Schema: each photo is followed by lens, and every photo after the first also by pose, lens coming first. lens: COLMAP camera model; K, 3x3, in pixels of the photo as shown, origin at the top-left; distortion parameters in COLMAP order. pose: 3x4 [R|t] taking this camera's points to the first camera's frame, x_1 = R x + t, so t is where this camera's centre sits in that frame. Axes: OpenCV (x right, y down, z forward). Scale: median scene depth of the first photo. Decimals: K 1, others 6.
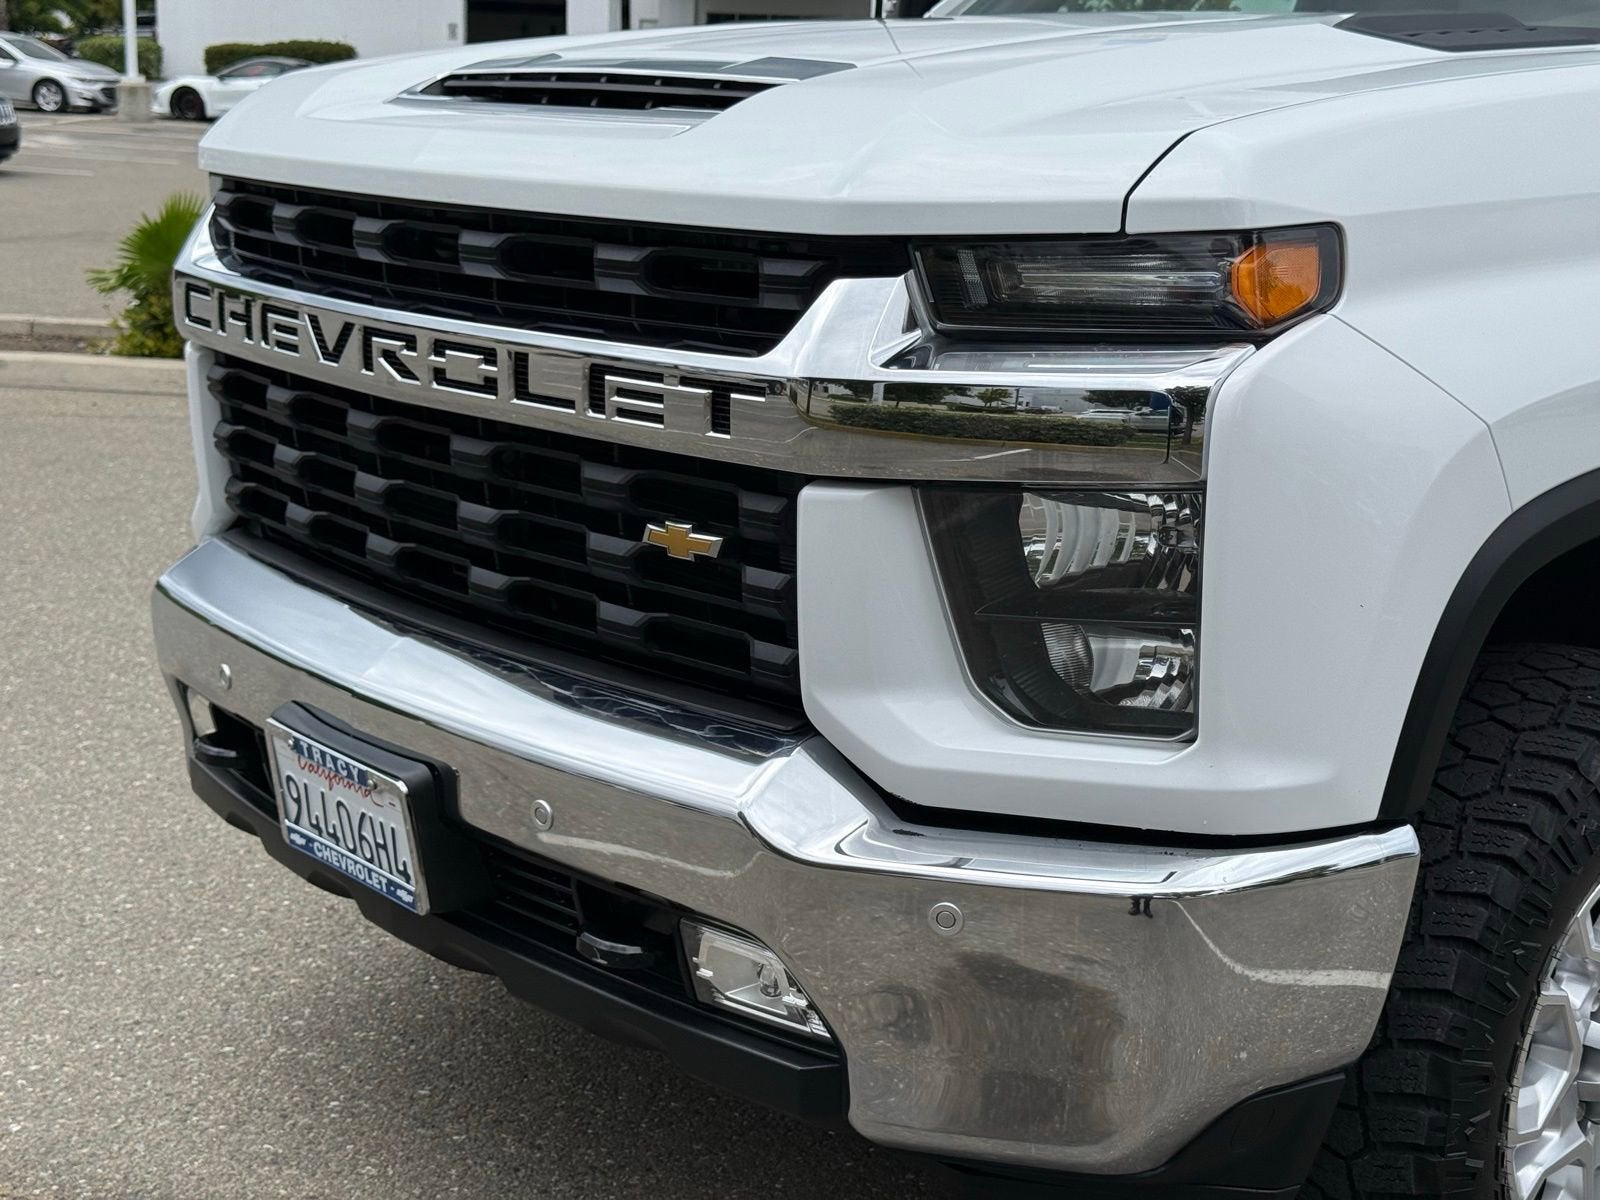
lens RADIAL K [[2230.4, 0, 803.5], [0, 2230.4, 607.3], [0, 0, 1]] dist [0.179599, -0.375145]
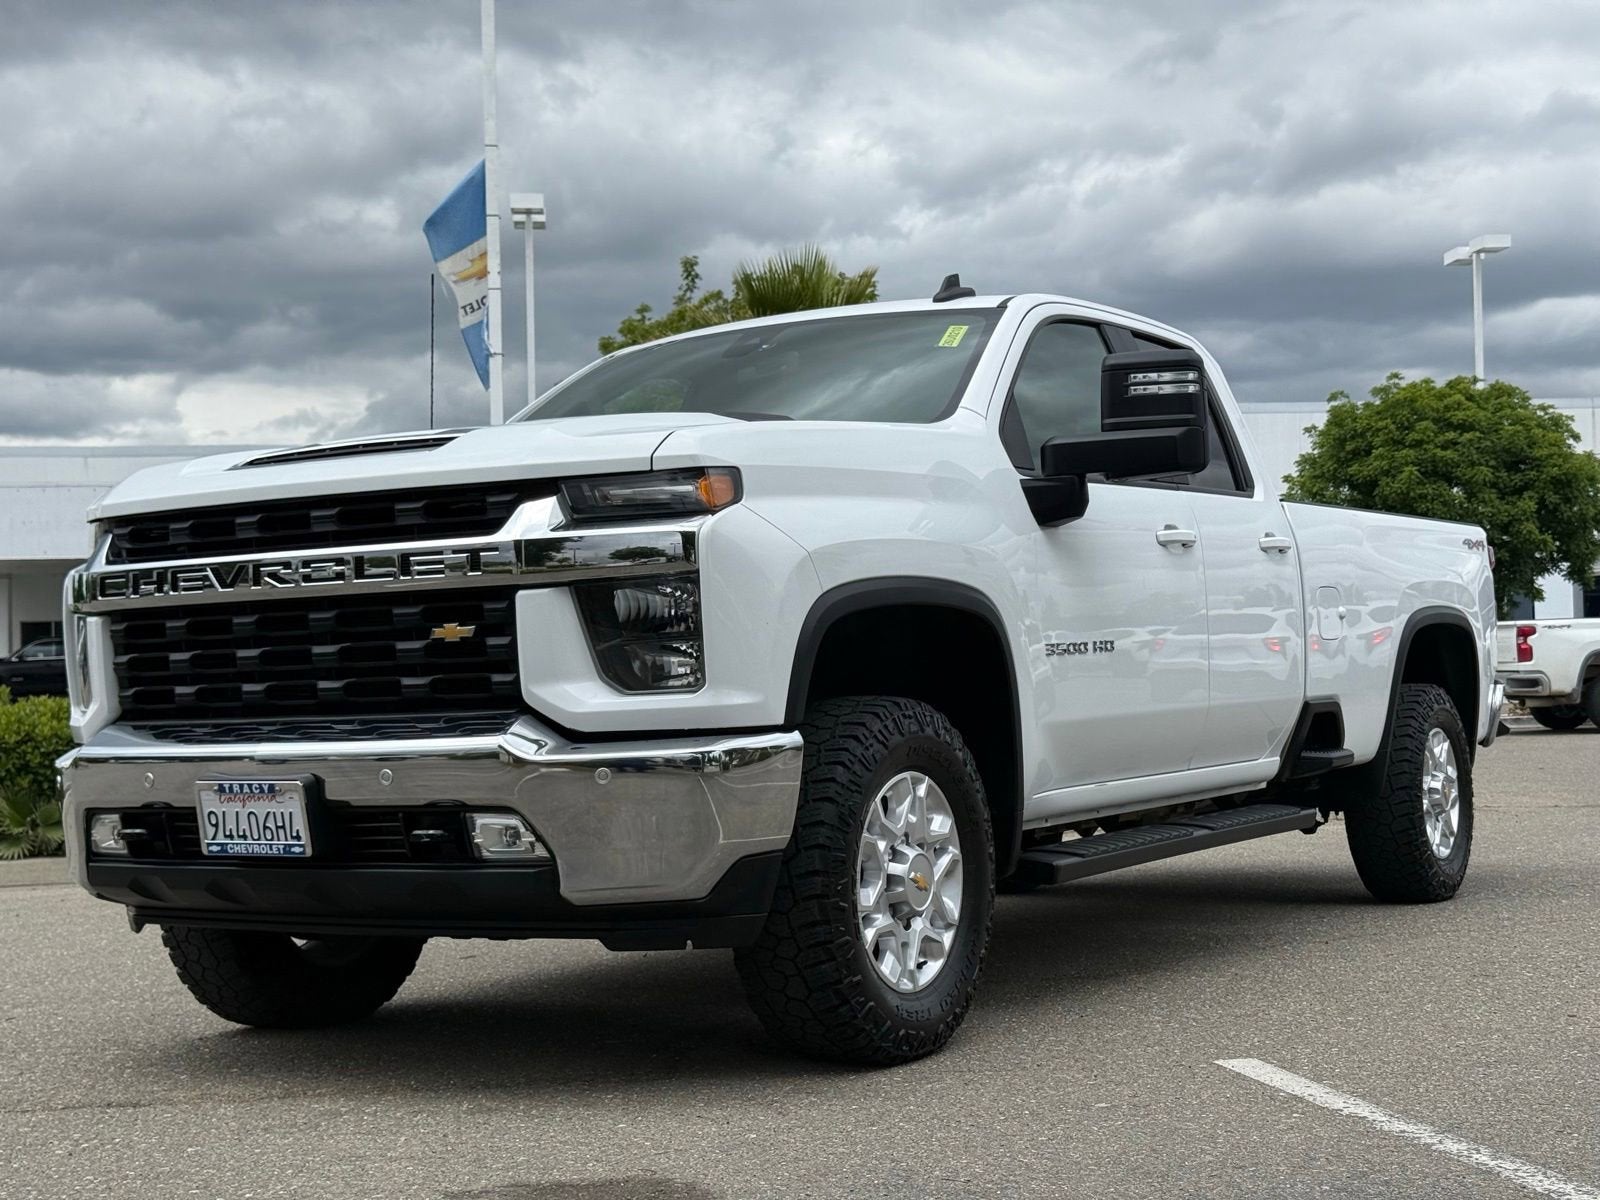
lens RADIAL K [[2230.4, 0, 803.5], [0, 2230.4, 607.3], [0, 0, 1]] dist [0.179599, -0.375145]
pose [[0.952917, -0.047707, 0.299456, -0.368031], [0.122594, 0.963852, -0.236559, 0.484052], [-0.277346, 0.262133, 0.924319, -1.038700]]
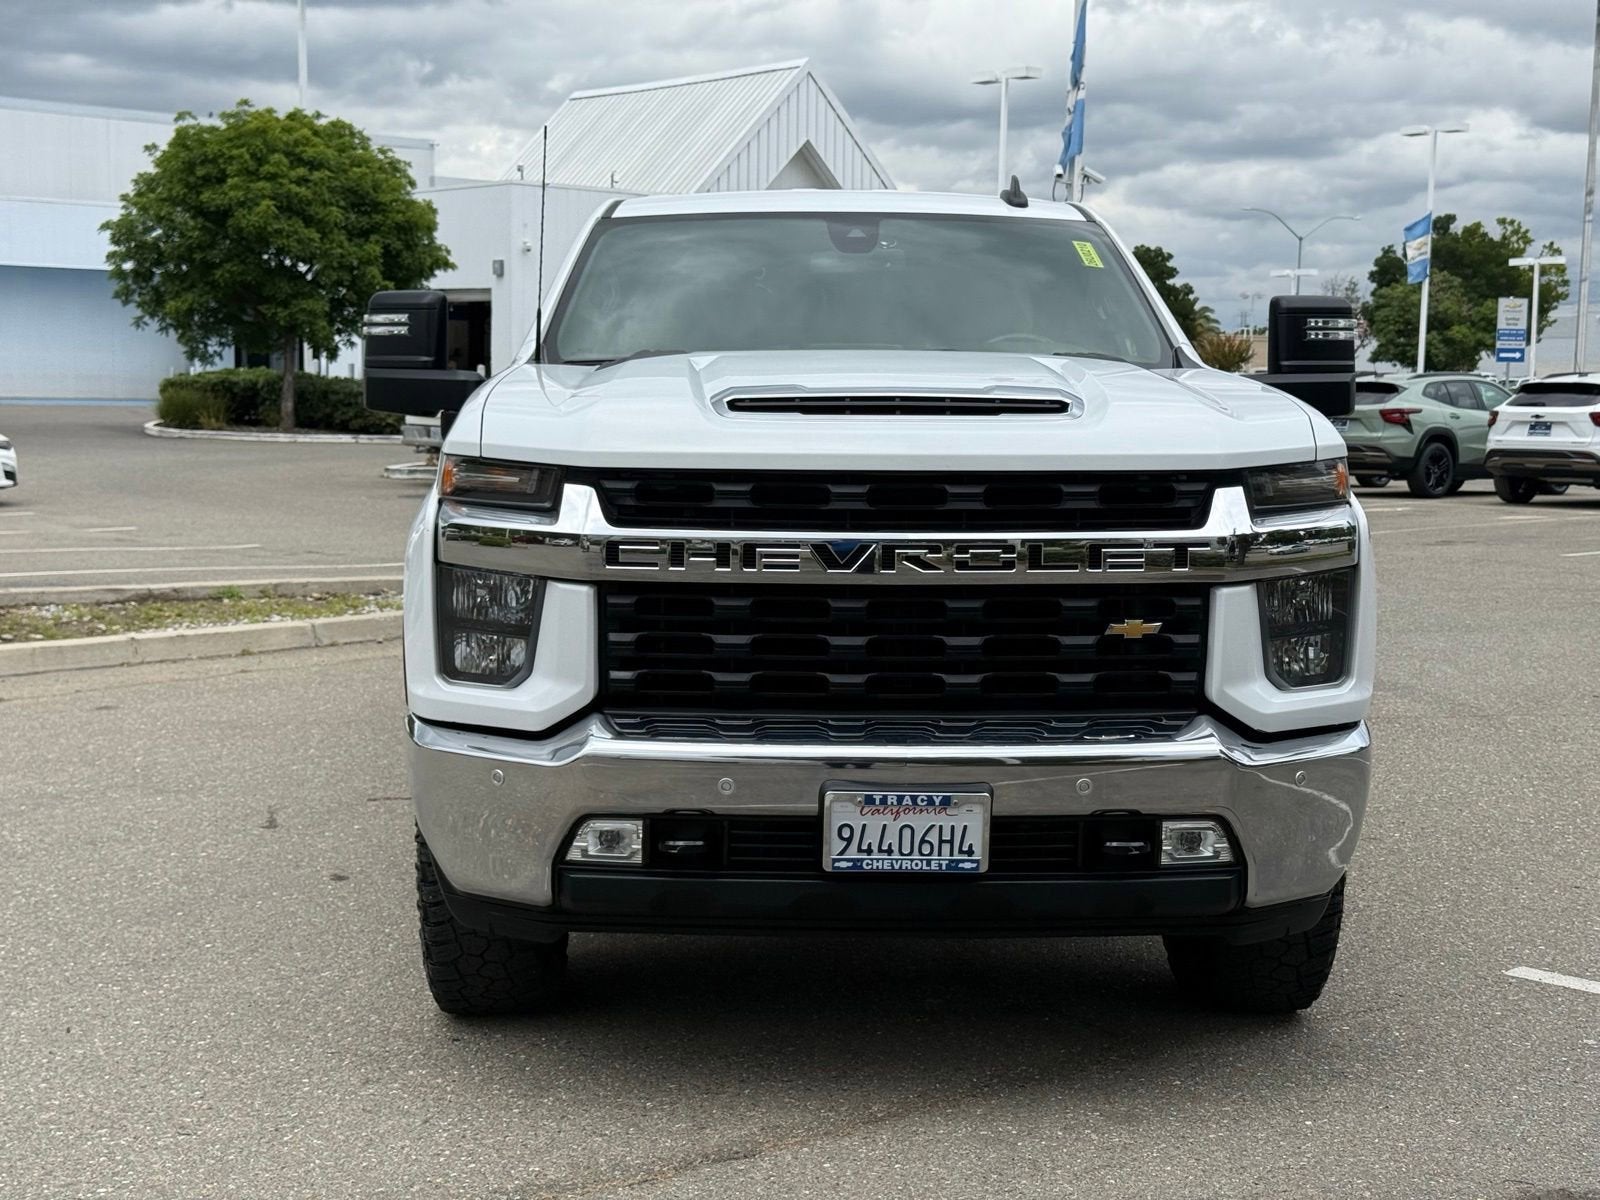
lens RADIAL K [[2230.4, 0, 803.5], [0, 2230.4, 607.3], [0, 0, 1]] dist [0.179599, -0.375145]
pose [[0.631174, -0.103929, 0.768647, -1.744808], [0.182701, 0.983020, -0.017111, -0.067647], [-0.753817, 0.151232, 0.639445, -0.042385]]
